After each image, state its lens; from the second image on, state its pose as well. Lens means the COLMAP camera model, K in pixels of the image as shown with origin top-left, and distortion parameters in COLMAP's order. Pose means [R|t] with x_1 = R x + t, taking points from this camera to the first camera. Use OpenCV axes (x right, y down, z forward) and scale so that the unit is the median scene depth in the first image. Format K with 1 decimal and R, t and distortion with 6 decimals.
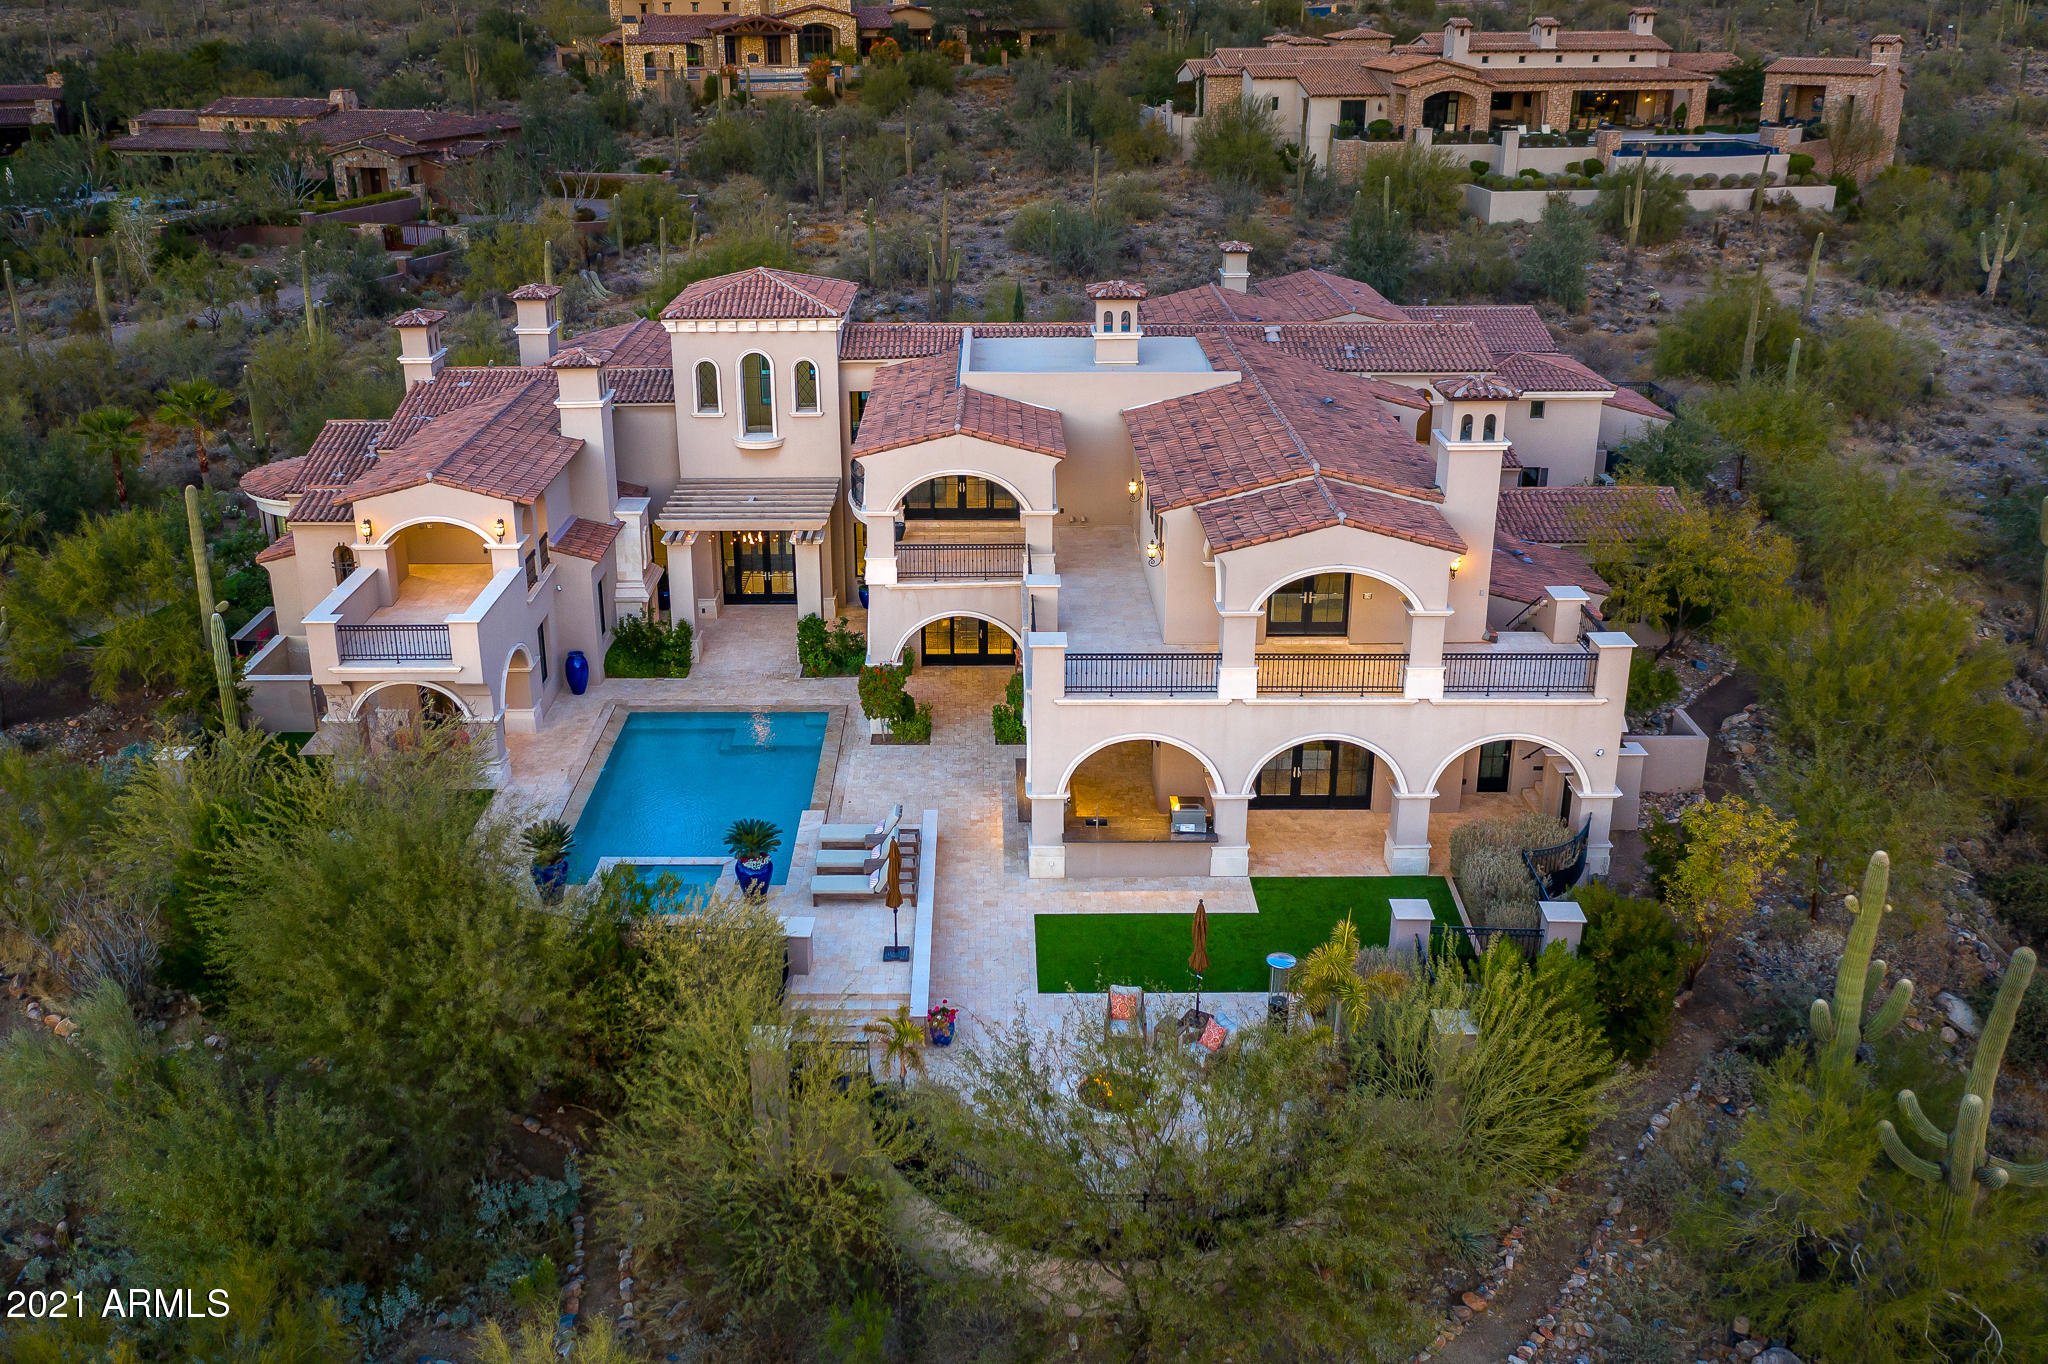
lens RADIAL K [[1655.4, 0, 1023.7], [0, 1655.4, 723.6], [0, 0, 1]] dist [-0.054269, 0.149904]
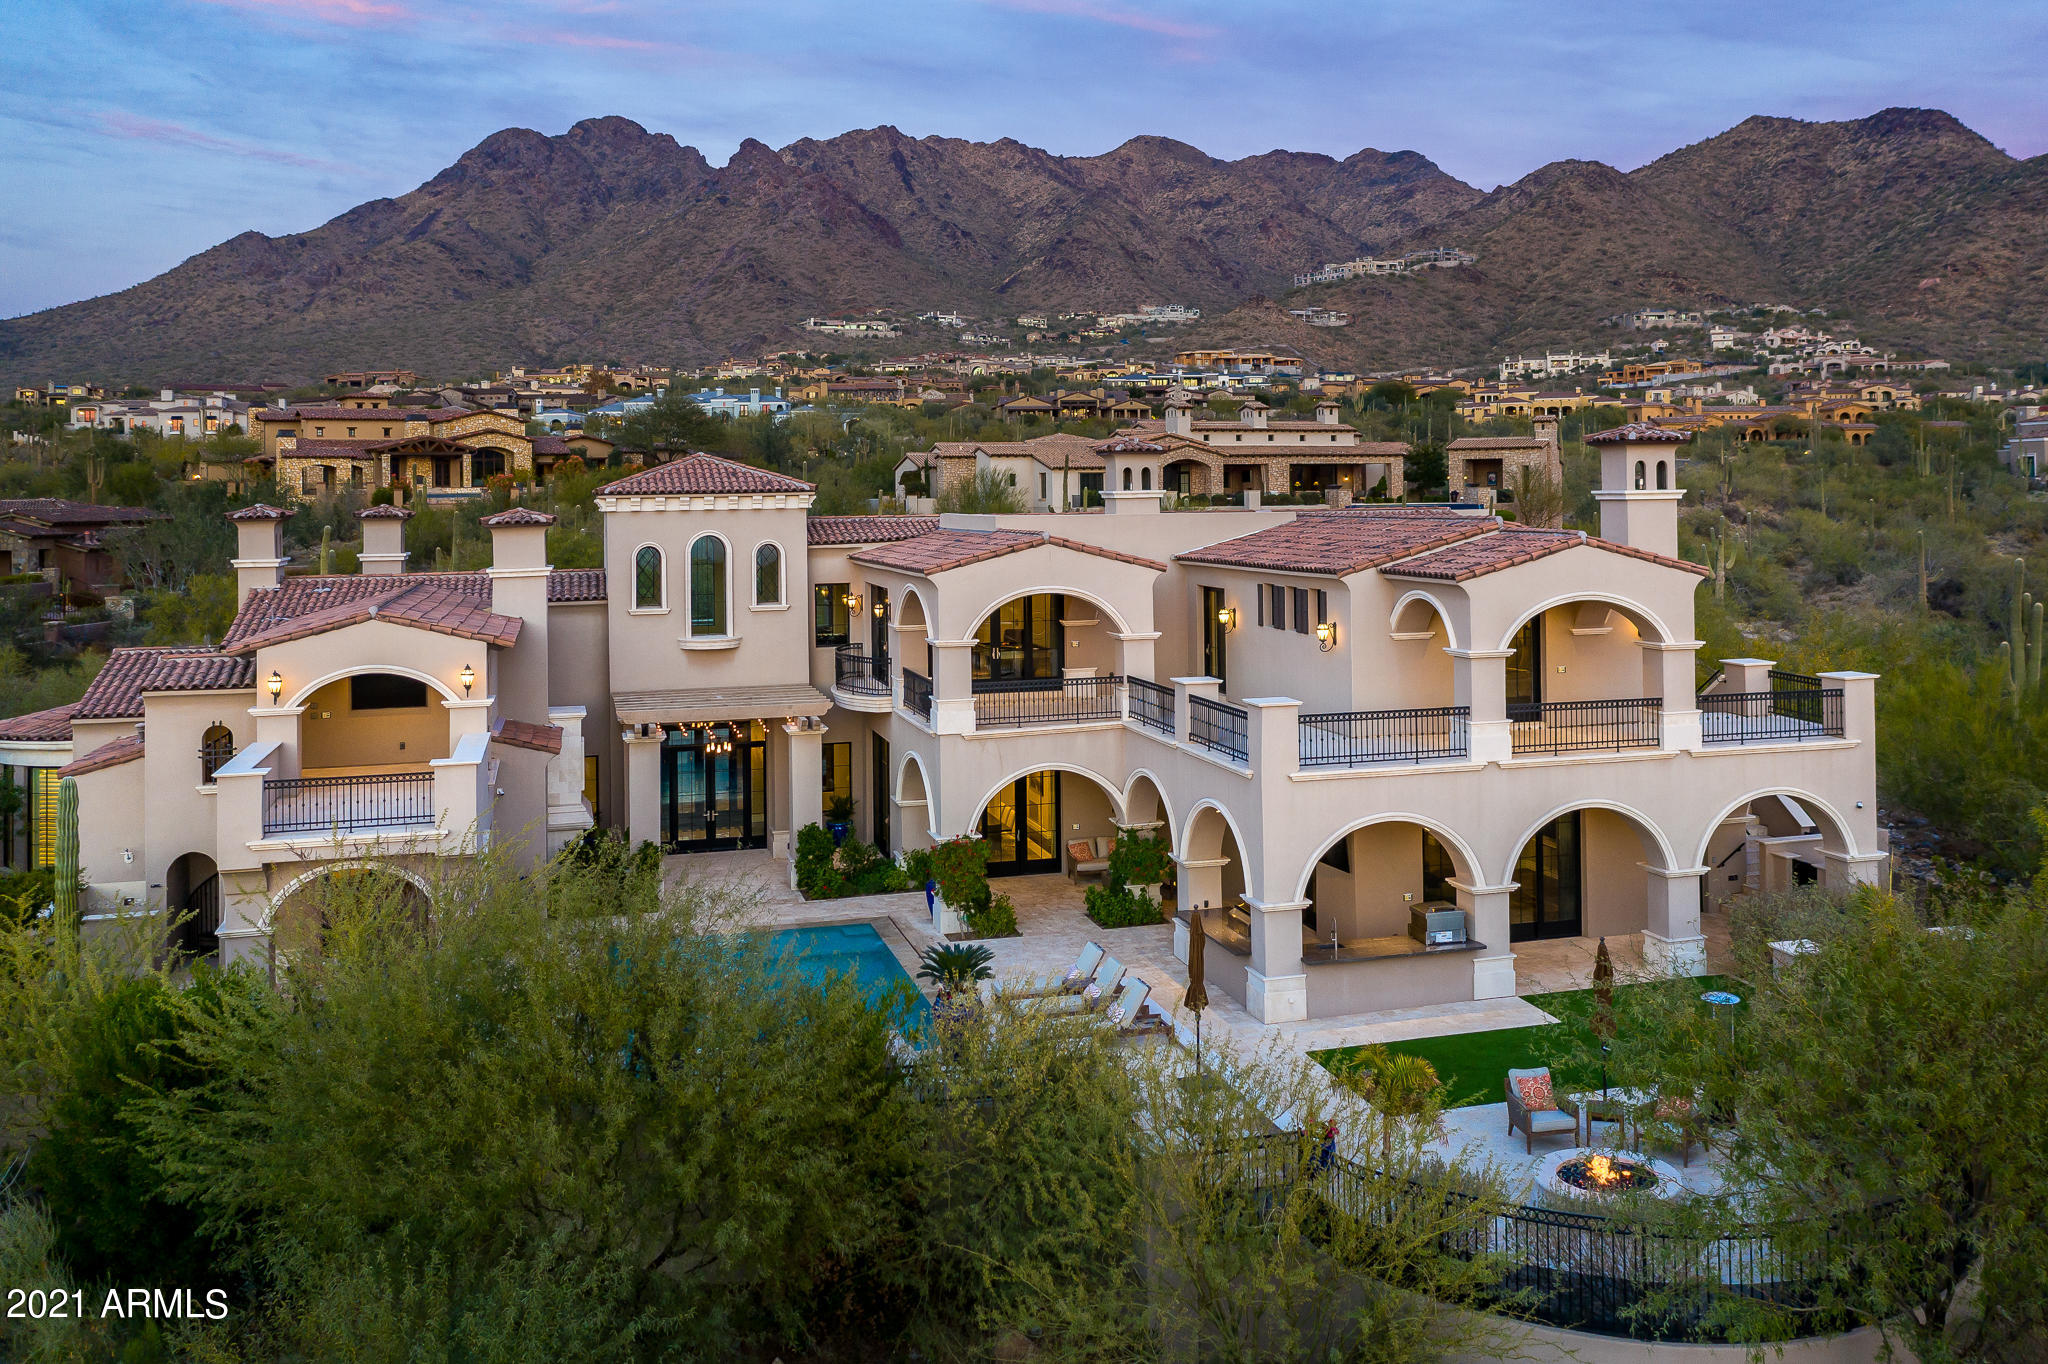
lens RADIAL K [[1695.5, 0, 1024.0], [0, 1695.5, 682.0], [0, 0, 1]] dist [-0.005832, 0.049164]
pose [[0.960971, -0.035157, 0.274406, -0.245061], [0.127199, 0.936980, -0.325405, 0.145157], [-0.245673, 0.347609, 0.904883, 0.200120]]
